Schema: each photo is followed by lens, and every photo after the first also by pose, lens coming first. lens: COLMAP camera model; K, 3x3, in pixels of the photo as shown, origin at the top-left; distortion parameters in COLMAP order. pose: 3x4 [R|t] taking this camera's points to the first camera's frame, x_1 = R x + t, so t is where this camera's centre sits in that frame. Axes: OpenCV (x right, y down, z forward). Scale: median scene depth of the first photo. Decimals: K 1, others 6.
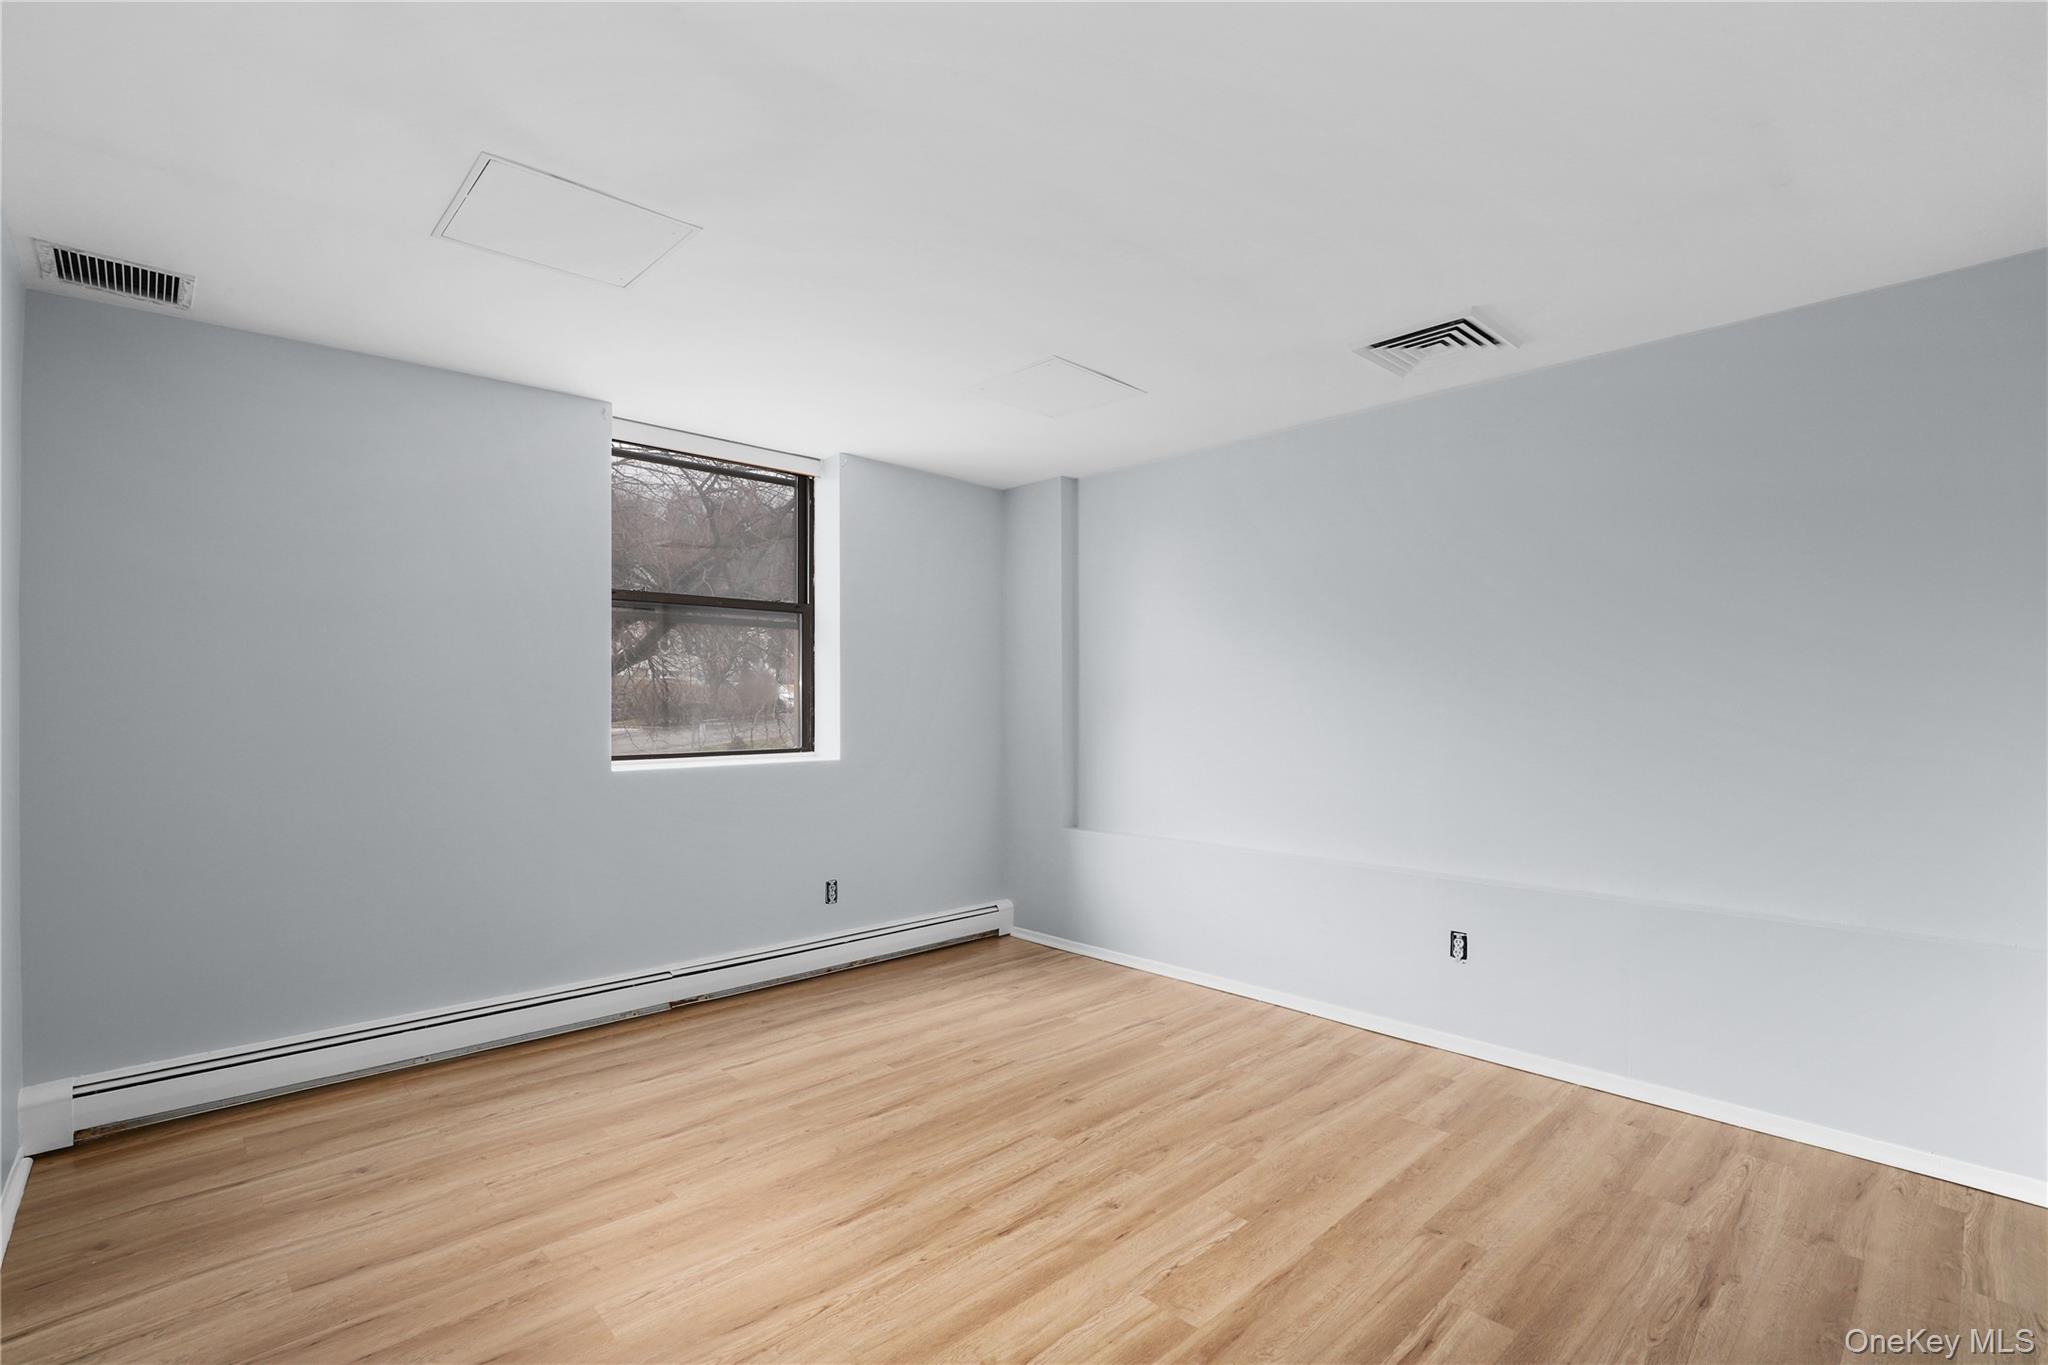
lens RADIAL K [[945.9, 0, 1014.2], [0, 945.9, 685.6], [0, 0, 1]] dist [-0.017416, 0.006451]
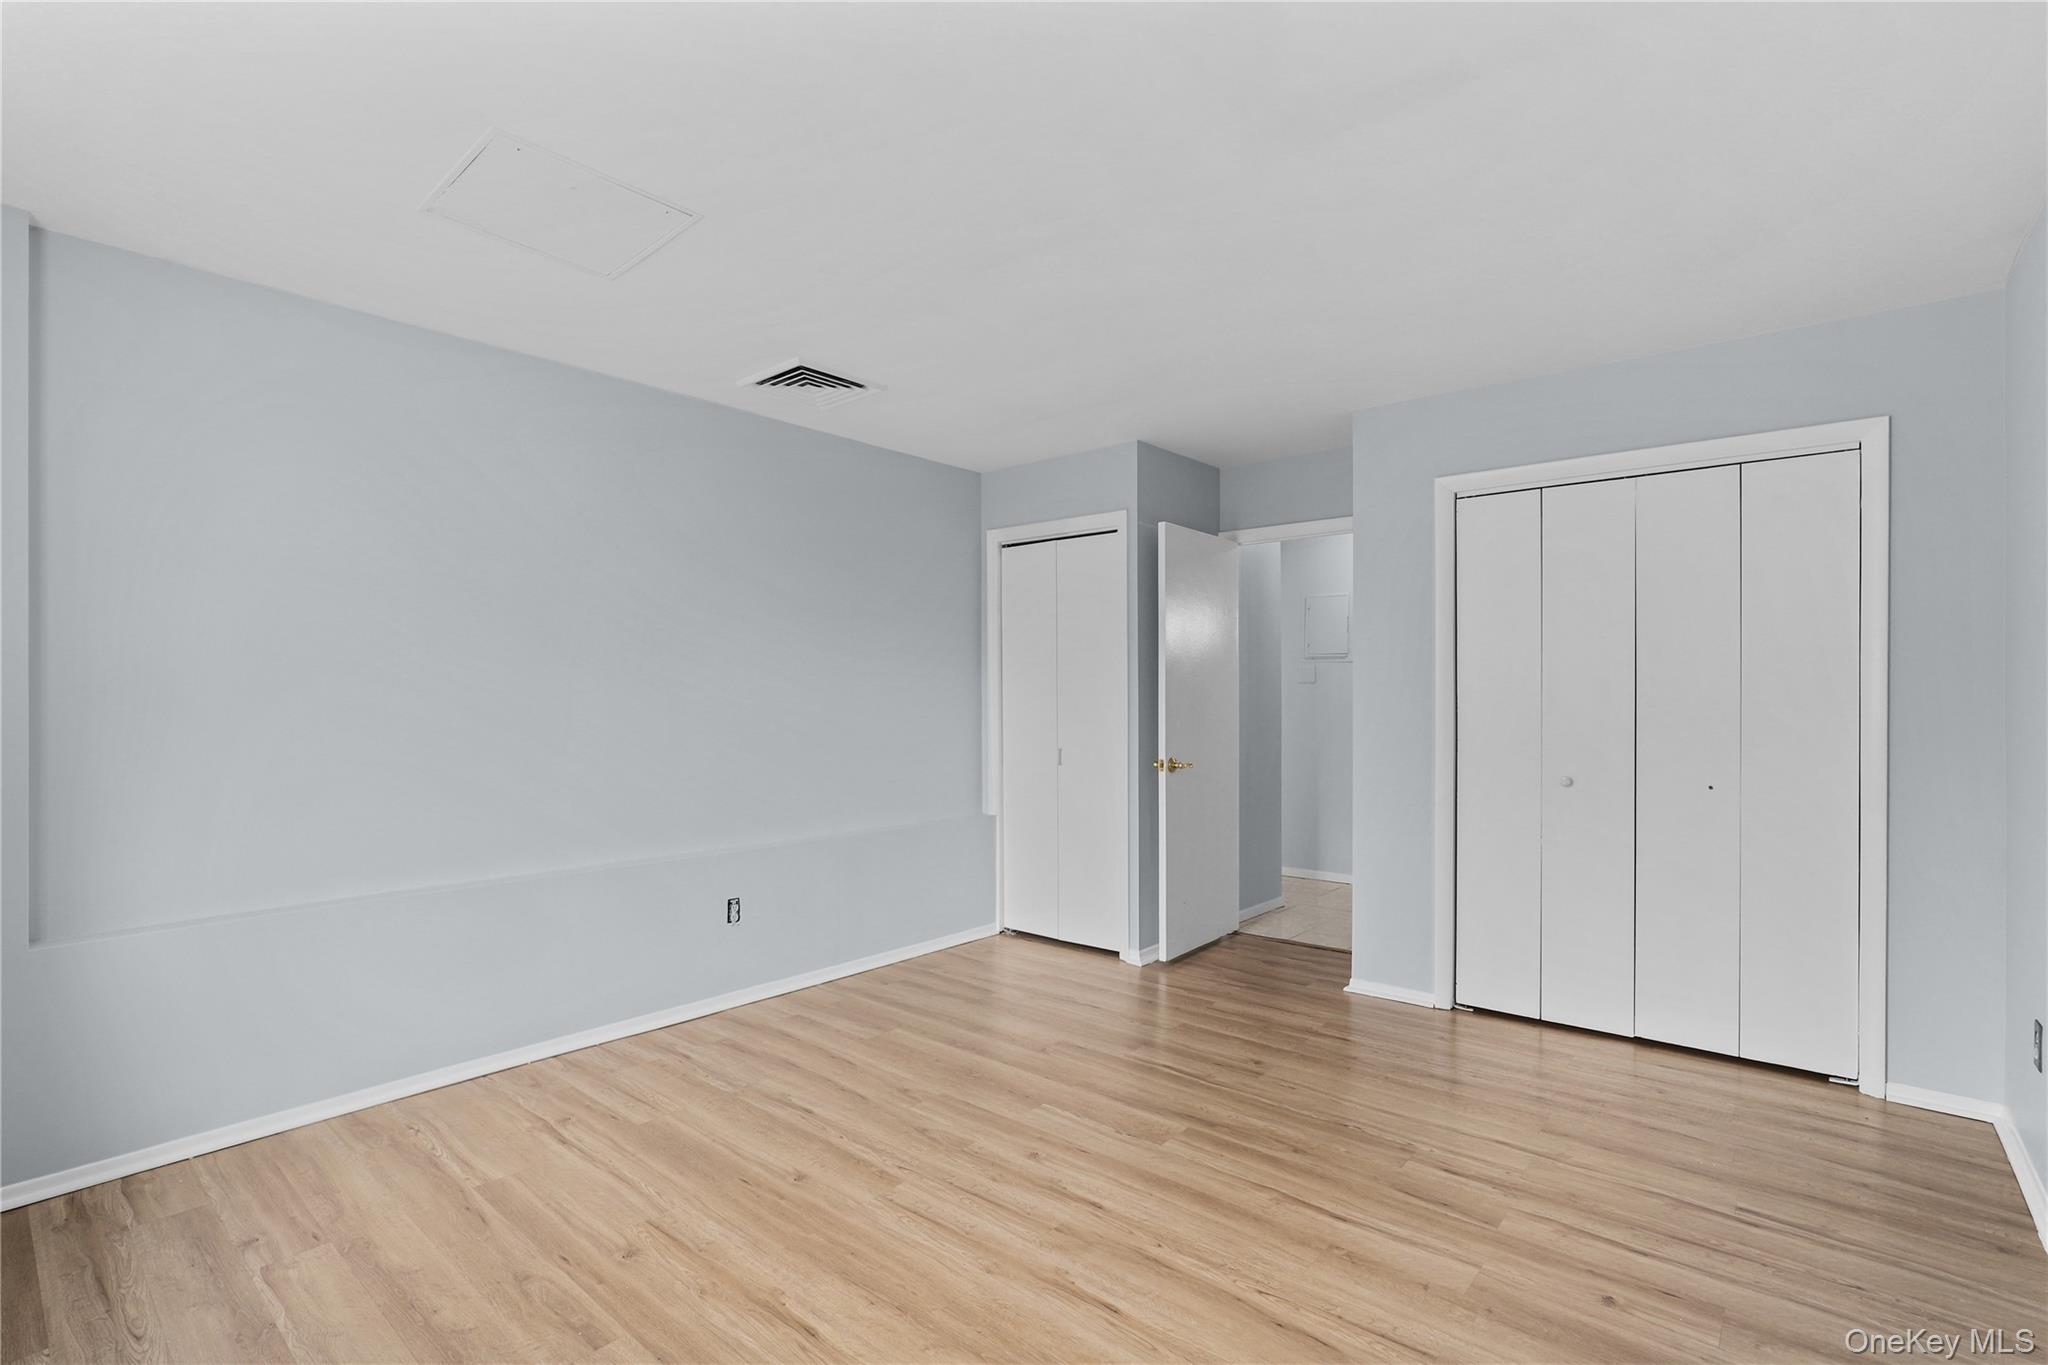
lens RADIAL K [[945.9, 0, 1014.2], [0, 945.9, 685.6], [0, 0, 1]] dist [-0.017416, 0.006451]
pose [[-0.092702, 0.008402, 0.995658, -0.767827], [-0.019315, 0.999761, -0.010235, 0.016716], [-0.995507, -0.020180, -0.092518, 0.887213]]
